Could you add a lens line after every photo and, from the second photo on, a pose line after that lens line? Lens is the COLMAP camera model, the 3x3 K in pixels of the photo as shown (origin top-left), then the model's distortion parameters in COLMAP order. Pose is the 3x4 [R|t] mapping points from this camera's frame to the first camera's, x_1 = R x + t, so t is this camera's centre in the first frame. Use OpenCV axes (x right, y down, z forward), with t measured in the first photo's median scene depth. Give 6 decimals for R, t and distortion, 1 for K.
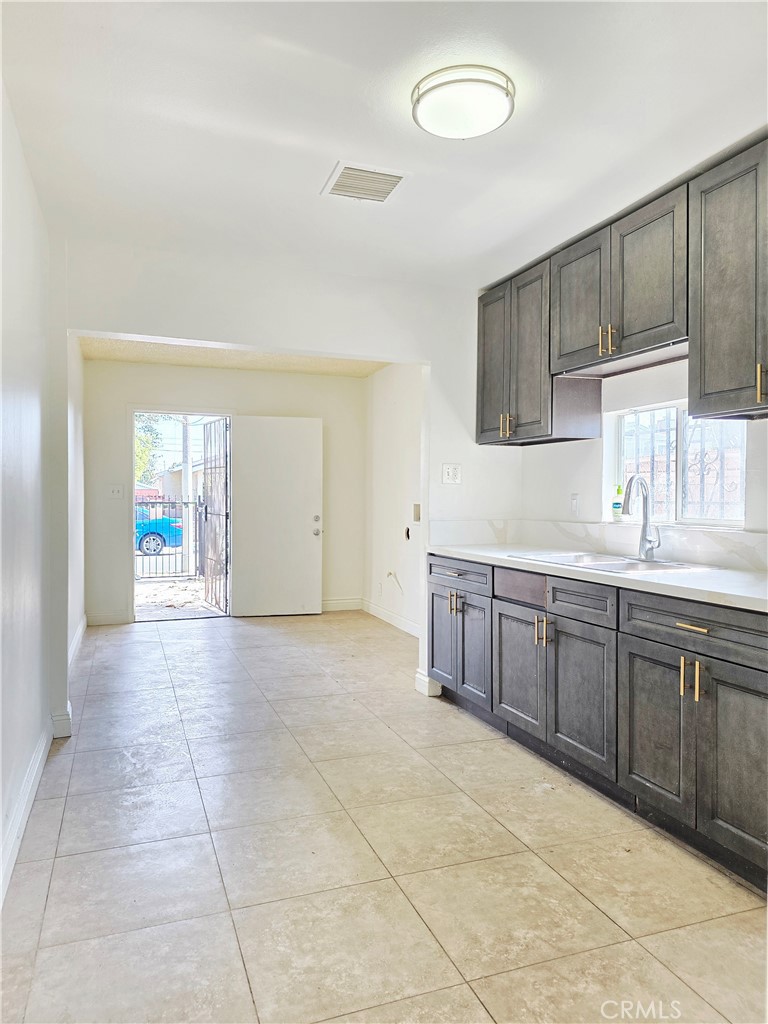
lens RADIAL K [[698.7, 0, 385.4], [0, 698.7, 507.3], [0, 0, 1]] dist [0.028848, -0.018841]
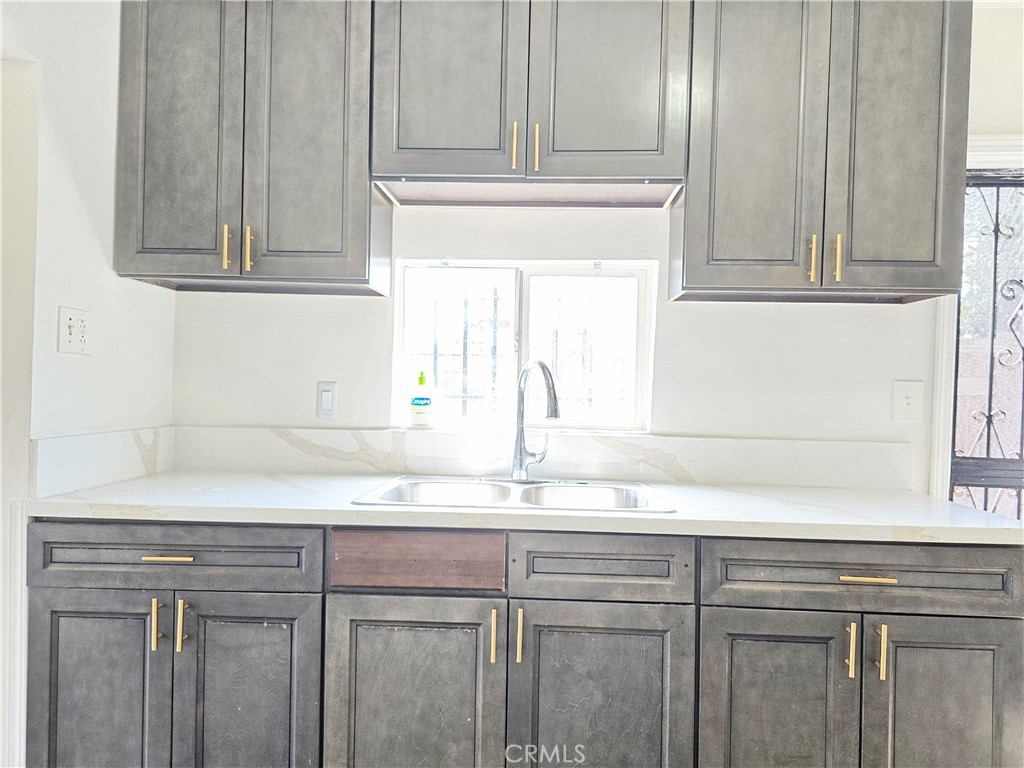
lens RADIAL K [[698.7, 0, 511.0], [0, 698.7, 387.1], [0, 0, 1]] dist [0.028848, -0.018841]
pose [[0.409145, 0.004209, 0.912459, -0.285087], [-0.005258, 0.999984, -0.002255, -0.018247], [-0.912454, -0.003875, 0.409161, 0.782627]]
